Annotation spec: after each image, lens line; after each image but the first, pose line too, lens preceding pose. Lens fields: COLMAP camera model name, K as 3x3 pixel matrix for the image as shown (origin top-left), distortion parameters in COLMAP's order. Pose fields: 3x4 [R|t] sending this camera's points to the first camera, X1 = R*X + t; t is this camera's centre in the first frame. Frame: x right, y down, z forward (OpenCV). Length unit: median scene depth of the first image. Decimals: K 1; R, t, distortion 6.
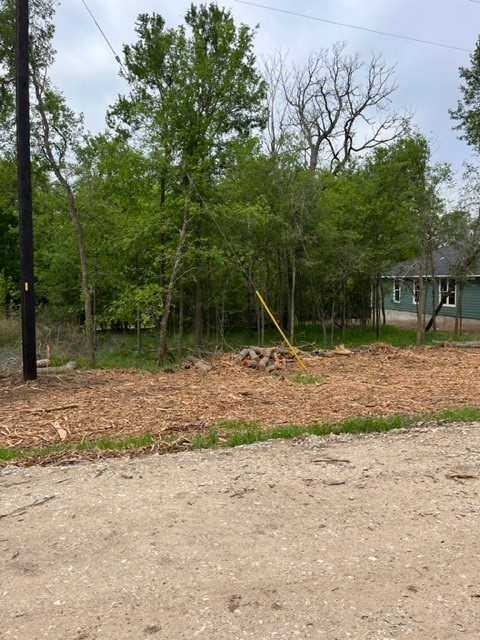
lens RADIAL K [[518.6, 0, 240.0], [0, 518.6, 320.0], [0, 0, 1]] dist [0.088009, -0.127092]
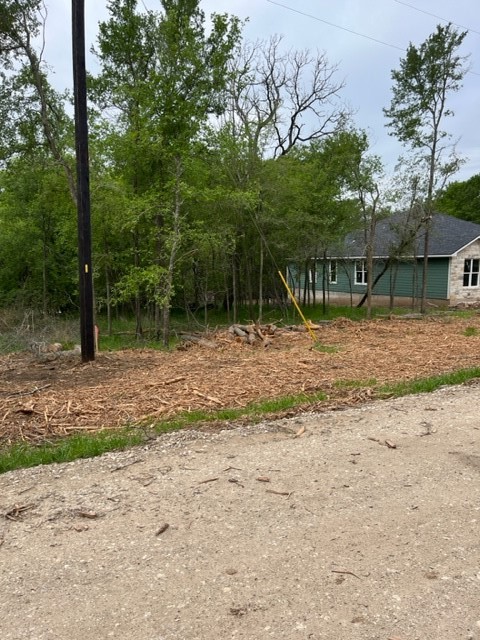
lens RADIAL K [[518.6, 0, 240.0], [0, 518.6, 320.0], [0, 0, 1]] dist [0.088009, -0.127092]
pose [[0.971476, -0.029752, 0.235265, -0.176126], [0.021335, 0.999041, 0.038246, 0.001597], [-0.236177, -0.032135, 0.971178, -0.028041]]
